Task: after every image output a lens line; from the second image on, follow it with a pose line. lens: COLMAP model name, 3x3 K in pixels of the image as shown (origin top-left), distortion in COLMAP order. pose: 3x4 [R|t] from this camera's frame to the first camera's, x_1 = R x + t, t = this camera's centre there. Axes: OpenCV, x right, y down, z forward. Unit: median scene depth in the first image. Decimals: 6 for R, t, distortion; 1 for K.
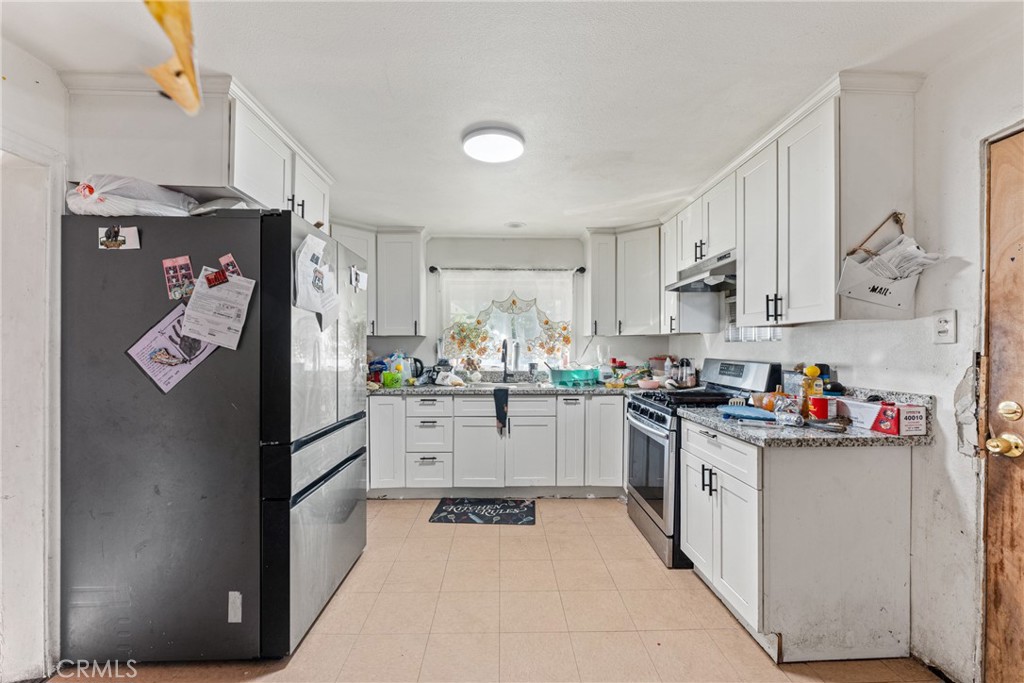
lens RADIAL K [[413.9, 0, 509.2], [0, 413.9, 349.0], [0, 0, 1]] dist [-0.002812, -0.000096]
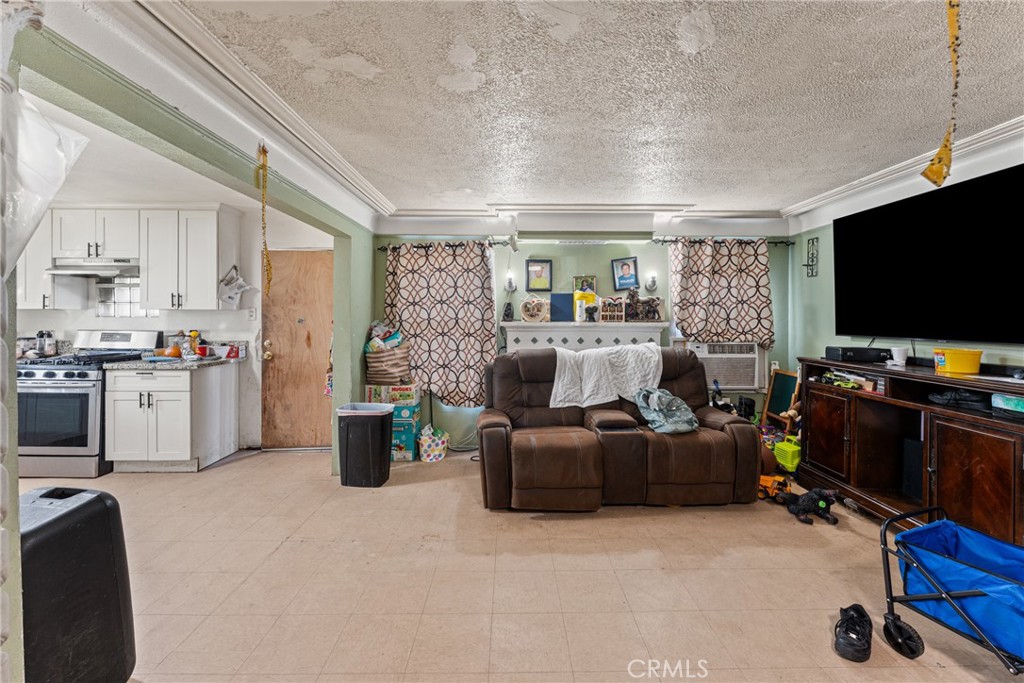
lens RADIAL K [[413.9, 0, 513.1], [0, 413.9, 317.8], [0, 0, 1]] dist [-0.002812, -0.000096]
pose [[0.008374, -0.000534, 0.999965, -0.827694], [-0.000774, 1.000000, 0.000541, -0.017081], [-0.999965, -0.000779, 0.008373, -0.361289]]
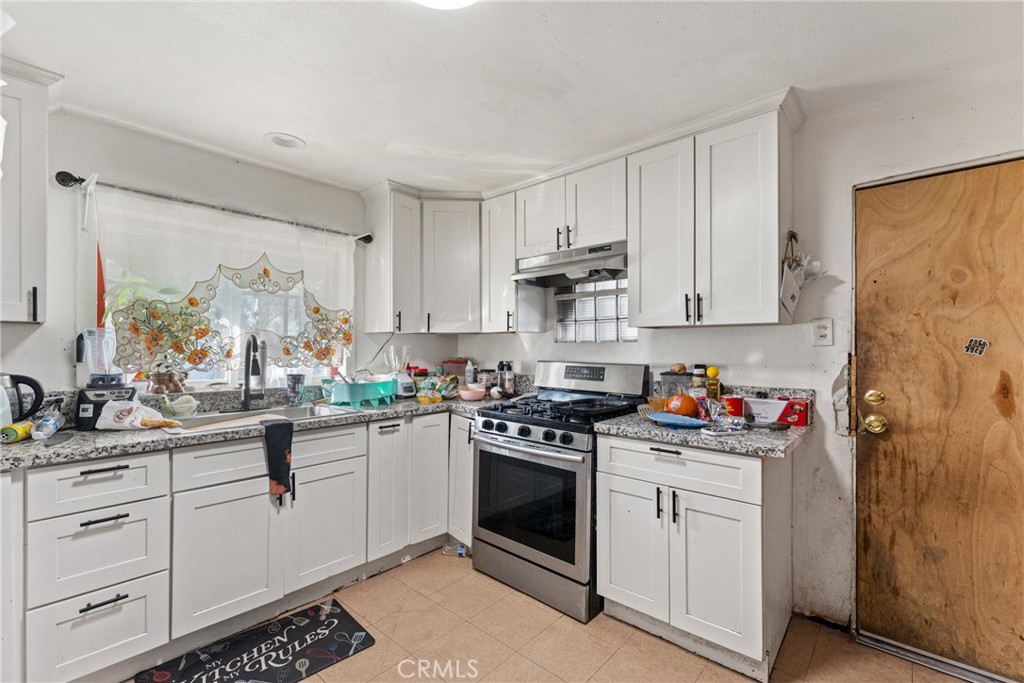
lens RADIAL K [[442.3, 0, 513.1], [0, 442.3, 346.2], [0, 0, 1]] dist [-0.003530, -0.000509]
pose [[0.682847, 0.001851, 0.730559, -0.276600], [0.003325, 0.999979, -0.005642, -0.004092], [-0.730554, 0.006282, 0.682826, 0.417590]]
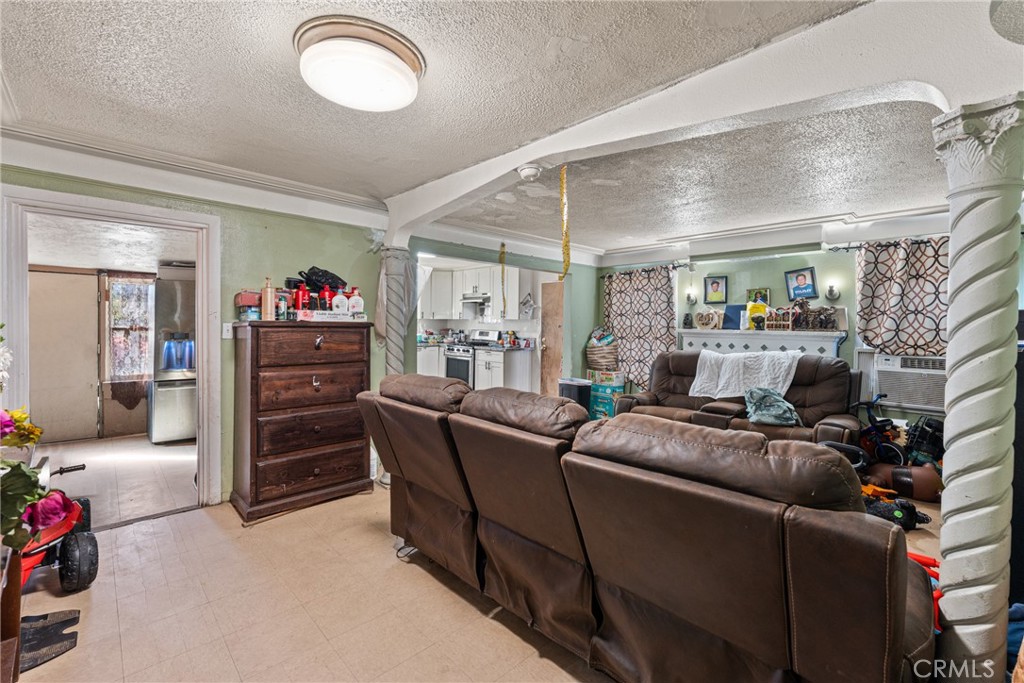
lens RADIAL K [[442.3, 0, 514.0], [0, 442.3, 330.6], [0, 0, 1]] dist [-0.003530, -0.000509]
pose [[0.738514, -0.003909, 0.674227, -1.210603], [-0.009885, 0.999813, 0.016625, -0.019704], [-0.674166, -0.018942, 0.738337, -1.213376]]
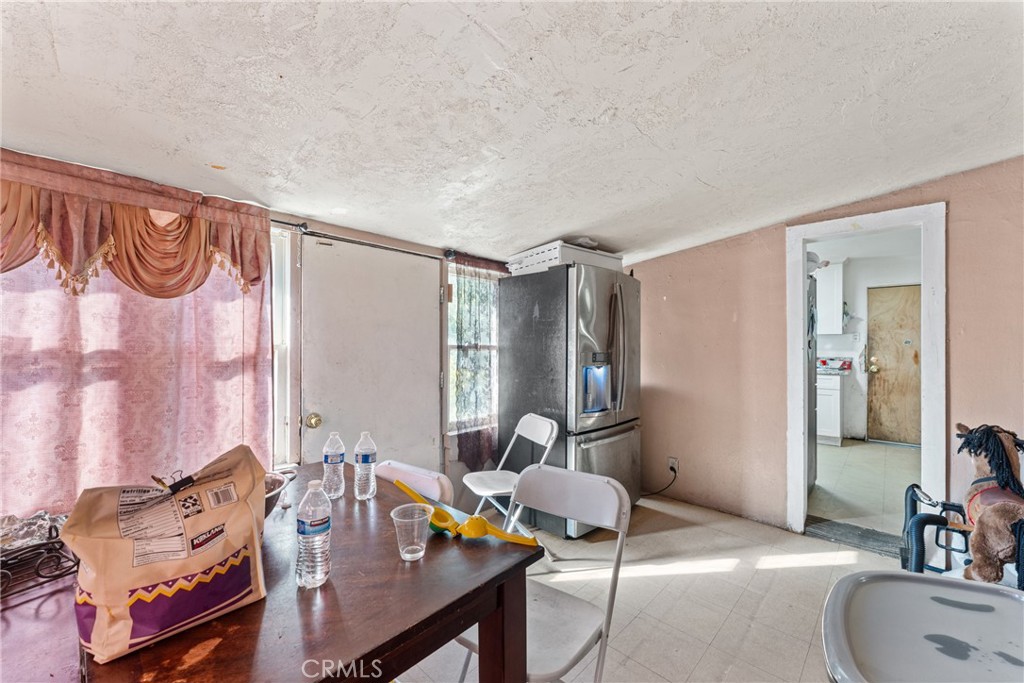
lens RADIAL K [[413.9, 0, 506.5], [0, 413.9, 345.2], [0, 0, 1]] dist [-0.002812, -0.000096]
pose [[0.697660, 0.003048, 0.716423, -1.858488], [-0.002661, 0.999995, -0.001664, 0.015226], [-0.716424, -0.000745, 0.697664, 0.364842]]
